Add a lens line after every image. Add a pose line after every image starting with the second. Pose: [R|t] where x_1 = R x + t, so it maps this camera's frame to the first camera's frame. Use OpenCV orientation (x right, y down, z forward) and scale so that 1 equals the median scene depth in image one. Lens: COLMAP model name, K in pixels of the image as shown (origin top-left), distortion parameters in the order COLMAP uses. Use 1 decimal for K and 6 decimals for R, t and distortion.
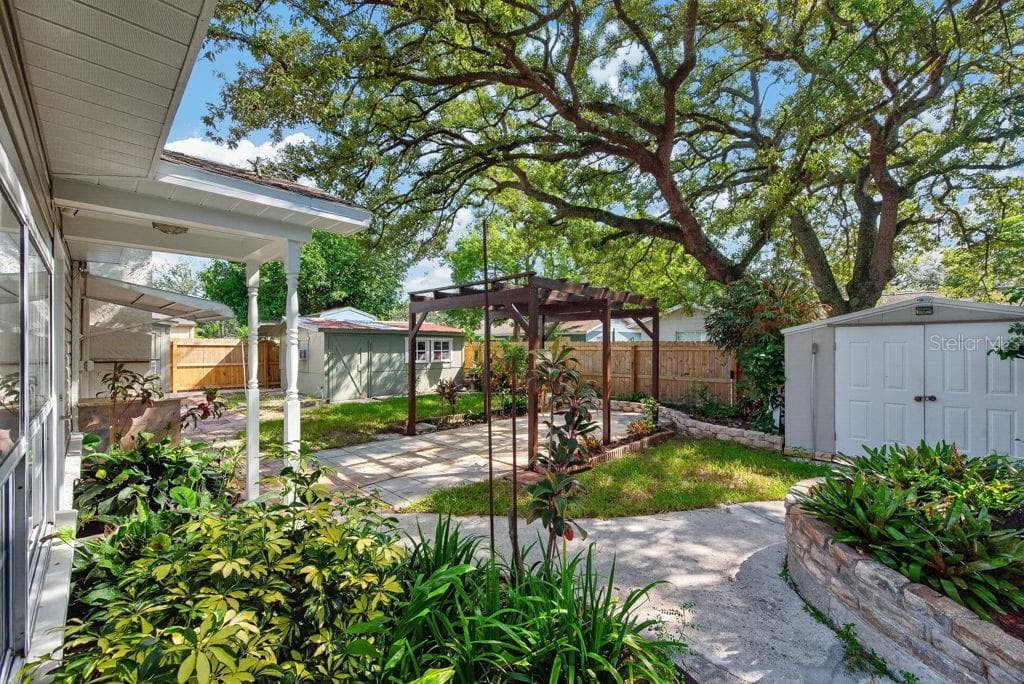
lens RADIAL K [[405.8, 0, 509.3], [0, 405.8, 341.7], [0, 0, 1]] dist [0.002103, -0.002079]
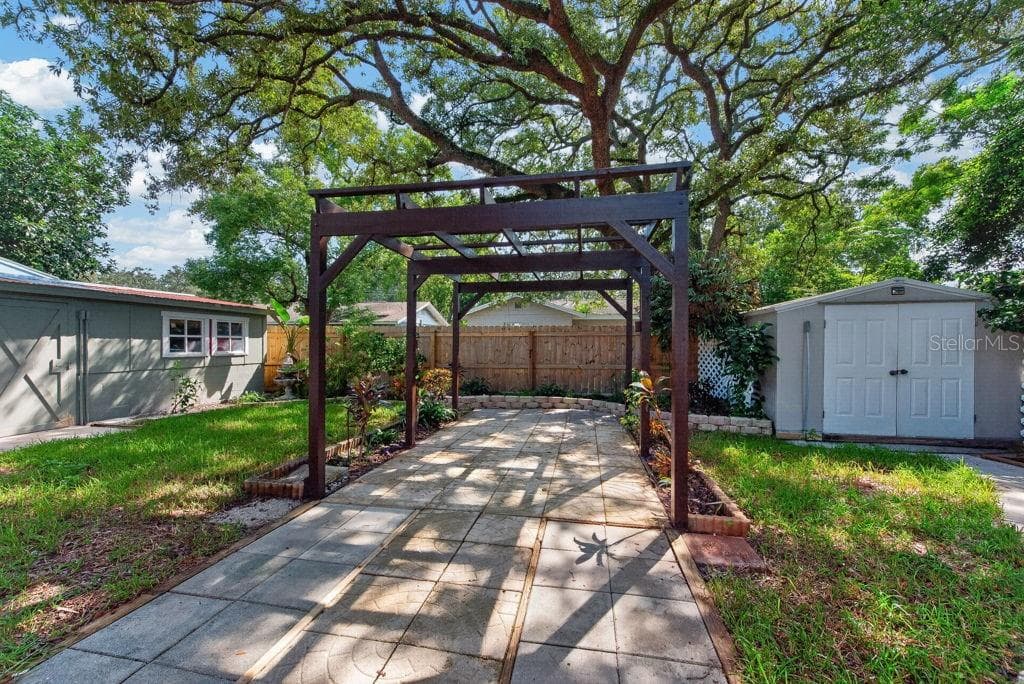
lens RADIAL K [[405.8, 0, 517.3], [0, 405.8, 339.5], [0, 0, 1]] dist [0.002103, -0.002079]
pose [[0.831536, 0.007010, 0.555427, -0.336512], [-0.009090, 0.999958, 0.000989, 0.049821], [-0.555397, -0.005871, 0.831565, 0.544153]]
